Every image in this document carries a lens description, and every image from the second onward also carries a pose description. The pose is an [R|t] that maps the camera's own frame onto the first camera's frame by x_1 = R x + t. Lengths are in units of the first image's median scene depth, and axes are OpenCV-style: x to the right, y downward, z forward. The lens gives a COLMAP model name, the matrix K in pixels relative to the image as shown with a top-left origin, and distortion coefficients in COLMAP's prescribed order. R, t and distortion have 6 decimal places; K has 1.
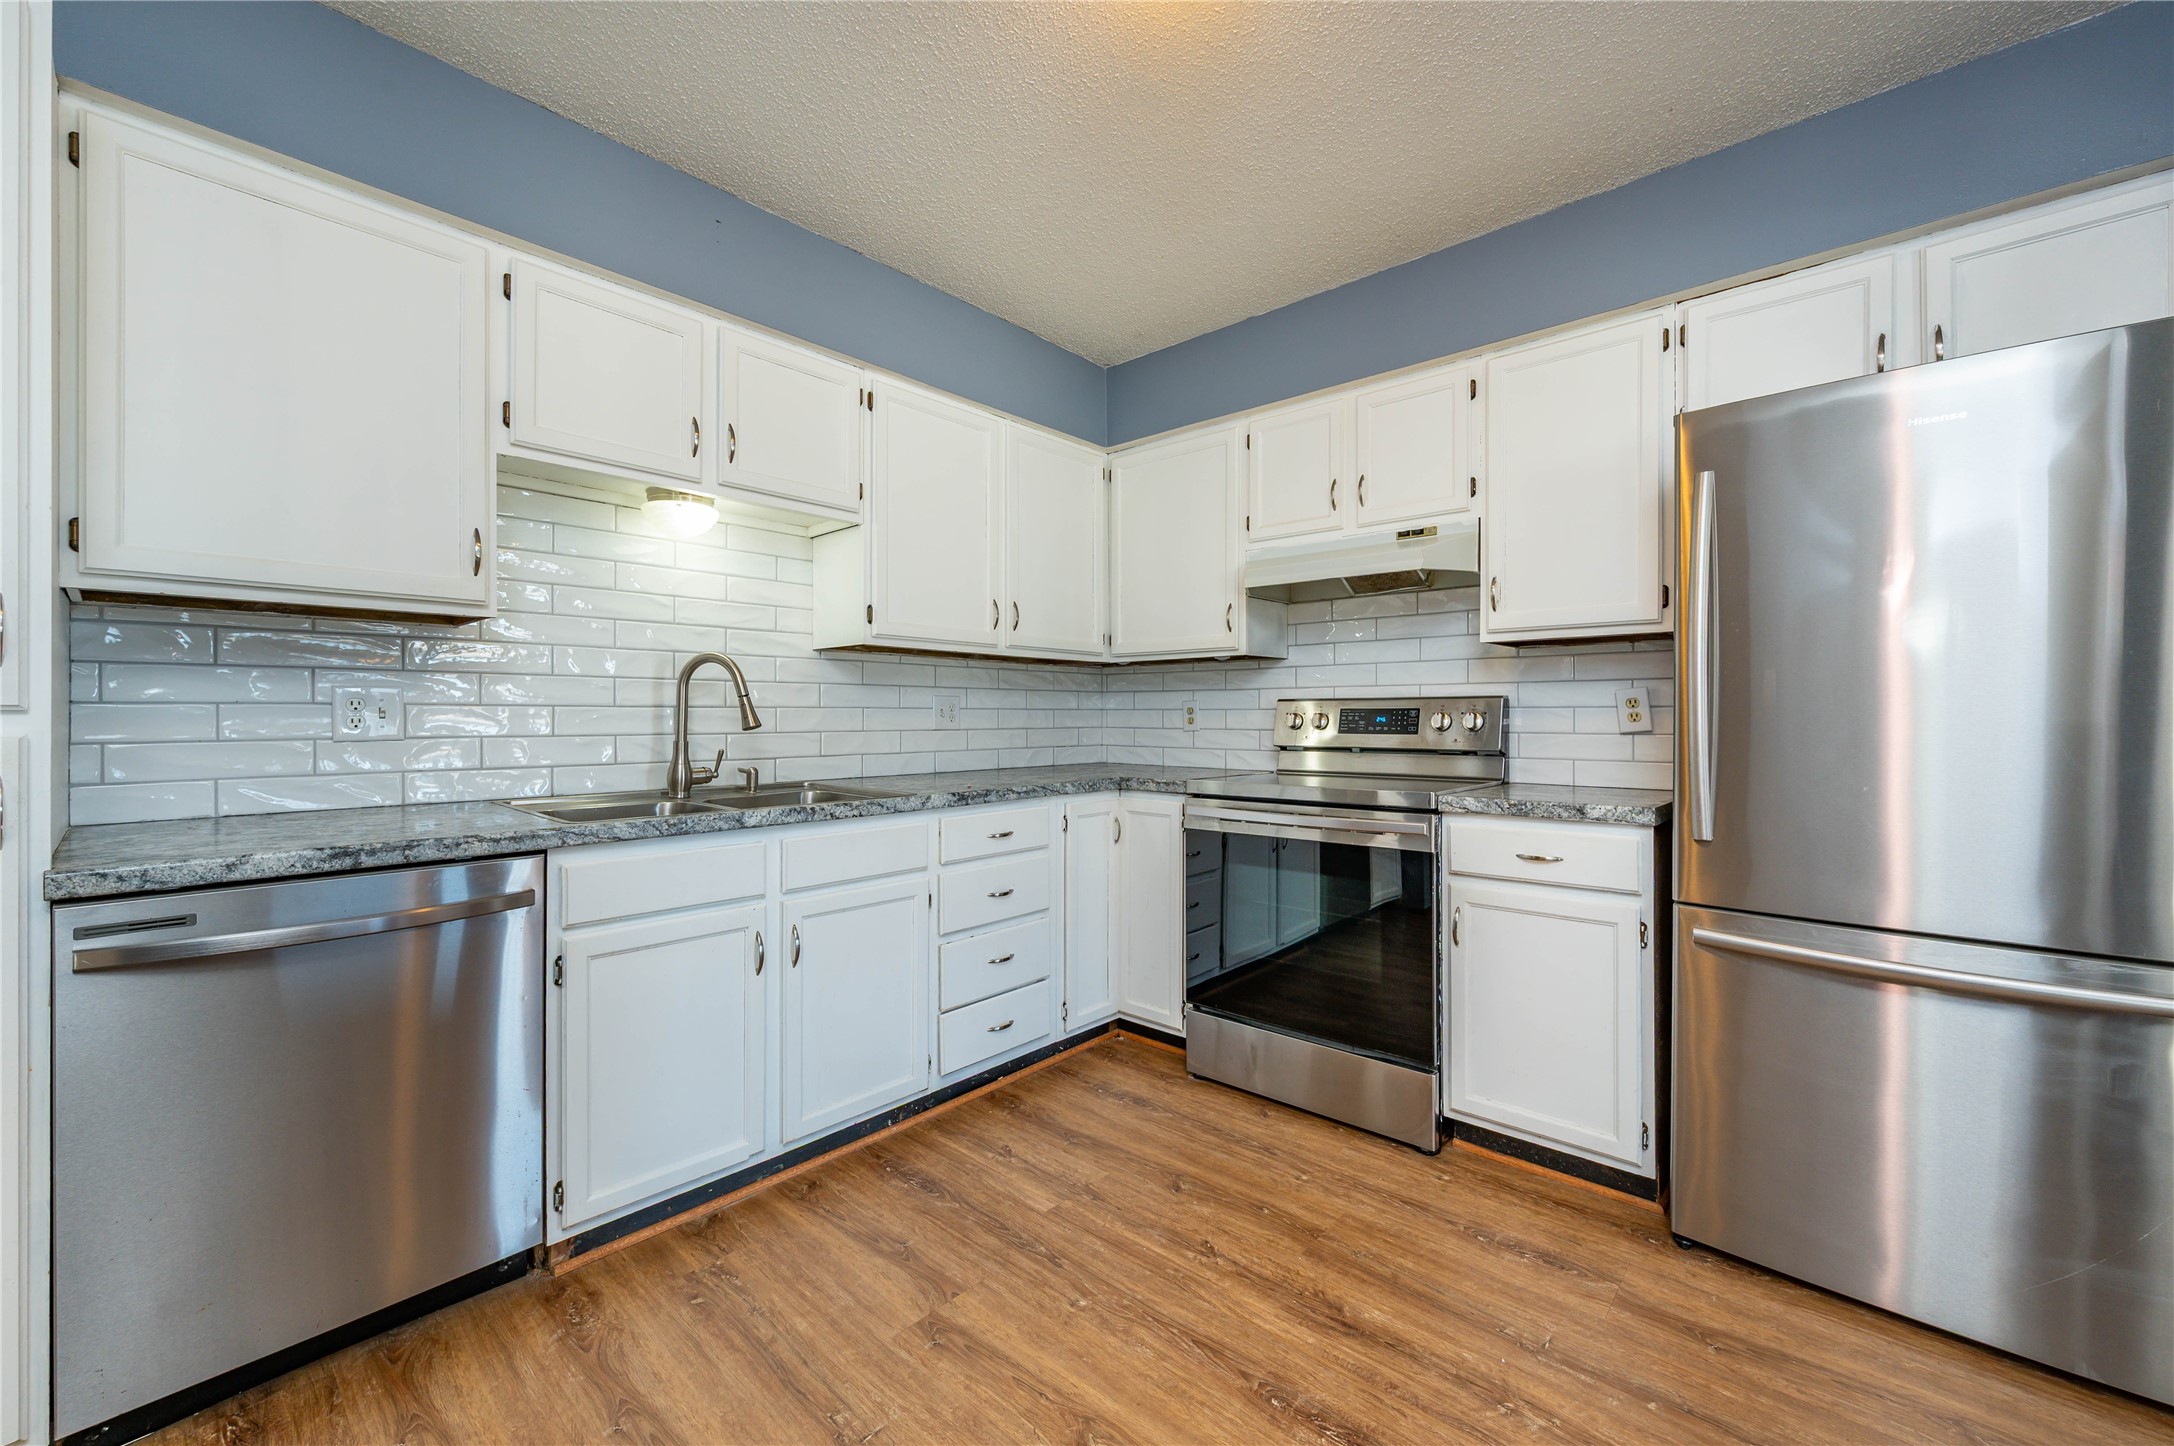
lens RADIAL K [[863.3, 0, 1091.5], [0, 863.3, 713.9], [0, 0, 1]] dist [0.001235, 0.000186]
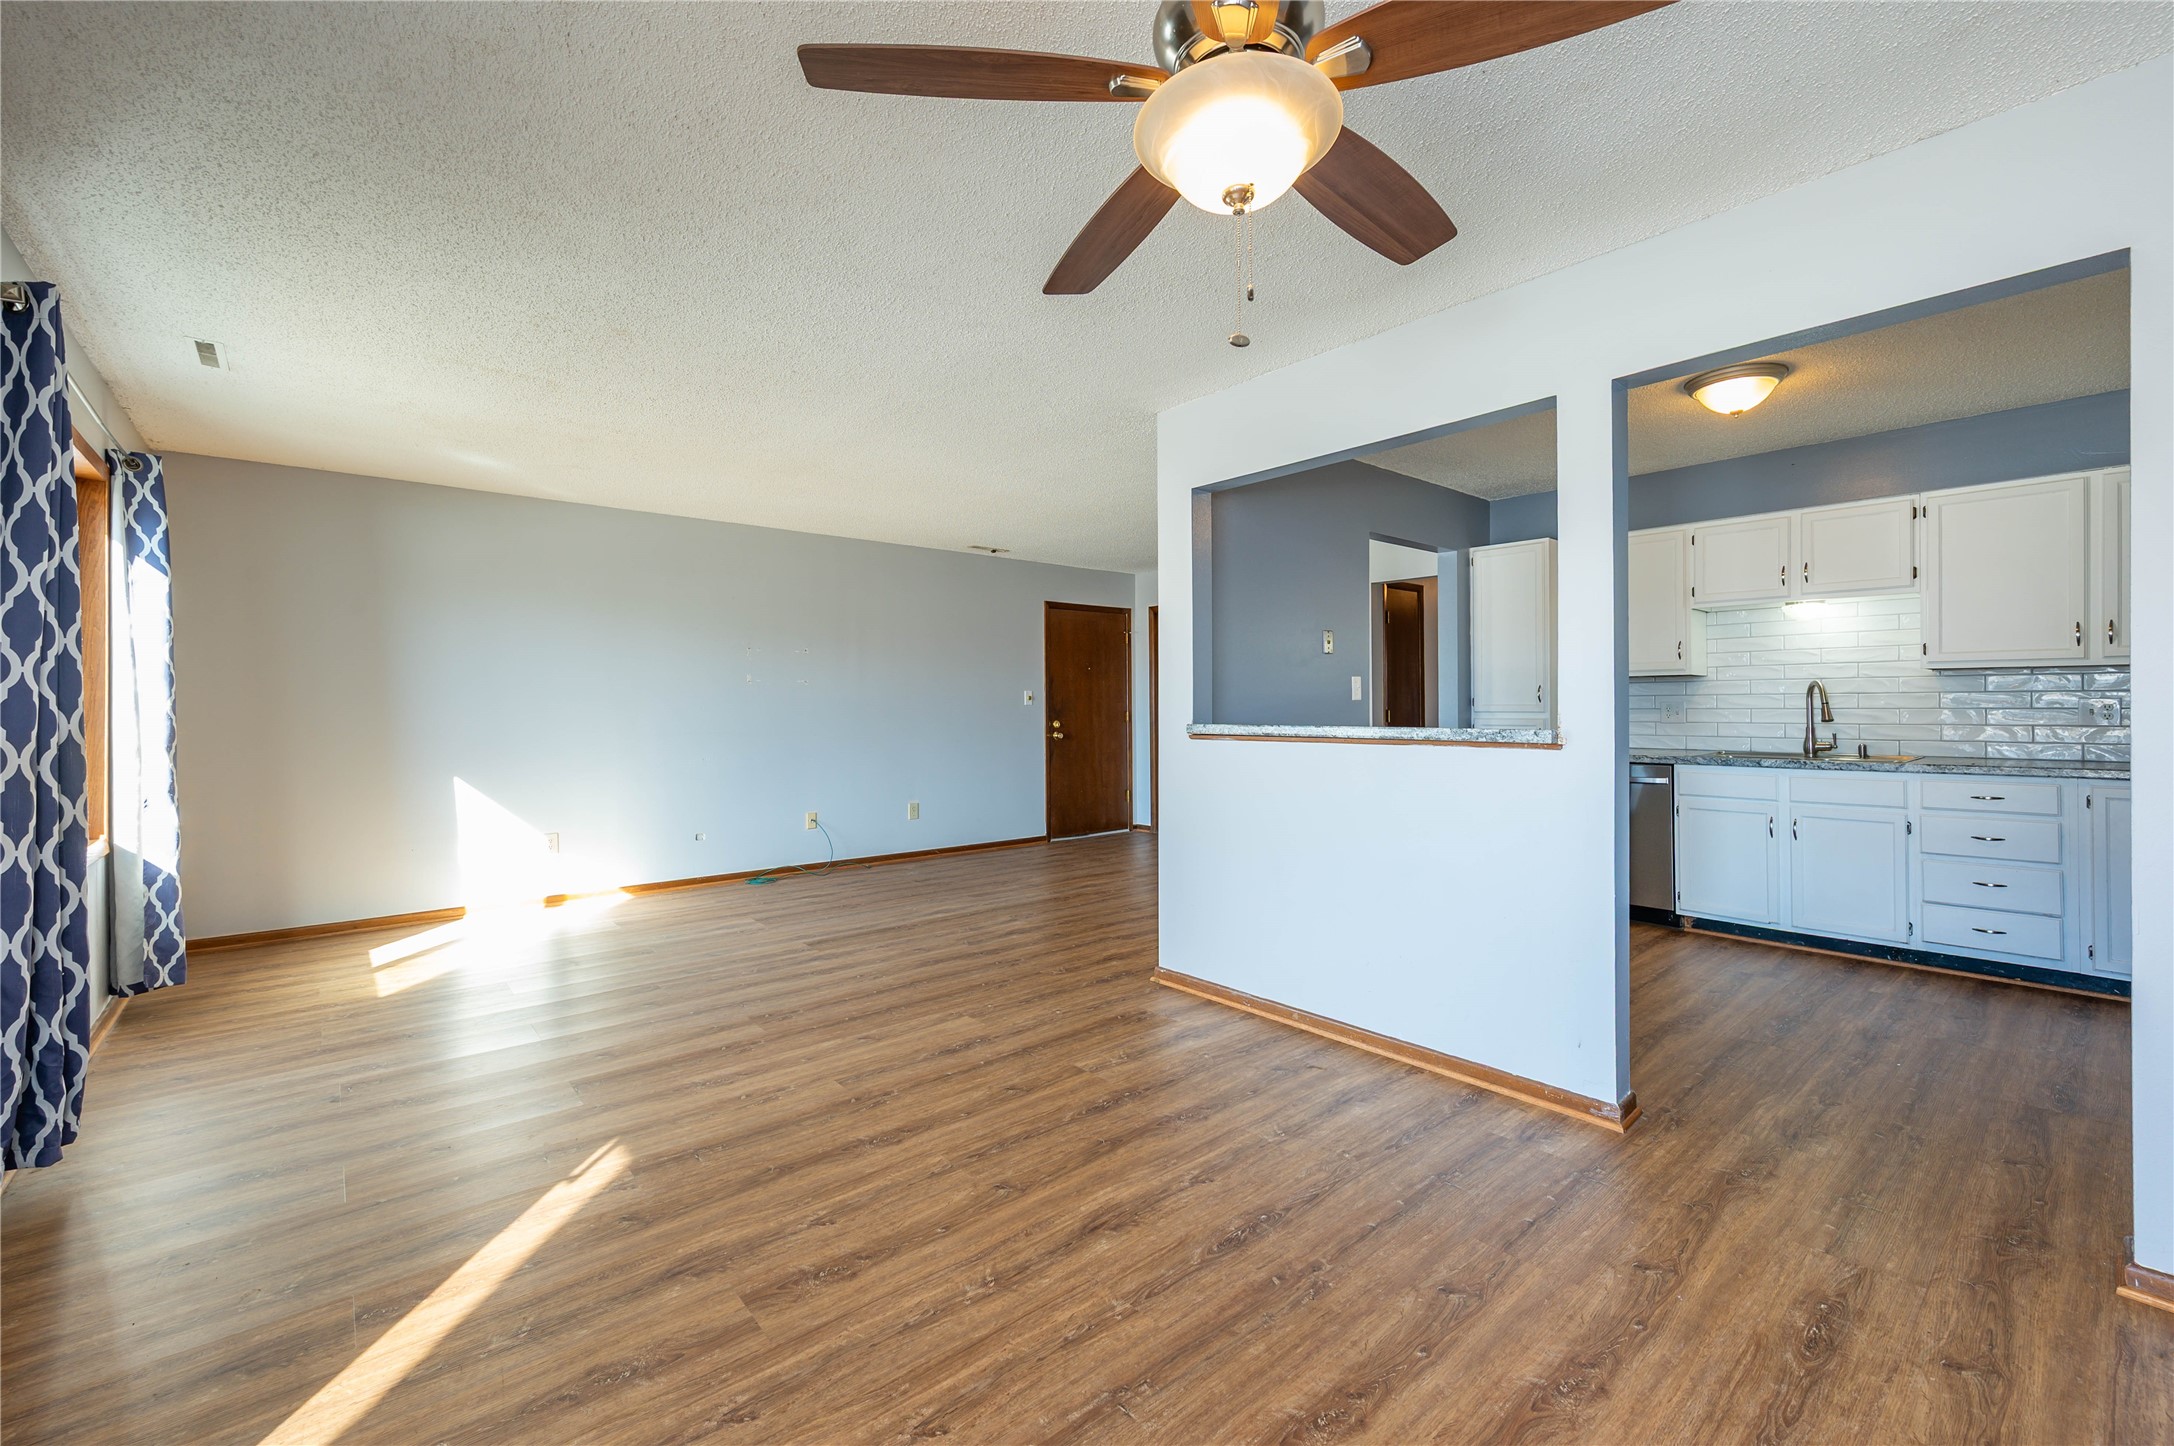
lens RADIAL K [[891.0, 0, 1091.8], [0, 891.0, 705.0], [0, 0, 1]] dist [-0.001250, -0.000427]
pose [[-0.134372, -0.003603, -0.990924, 1.868573], [0.005384, 0.999976, -0.004366, -0.019066], [0.990916, -0.005922, -0.134350, -0.328784]]
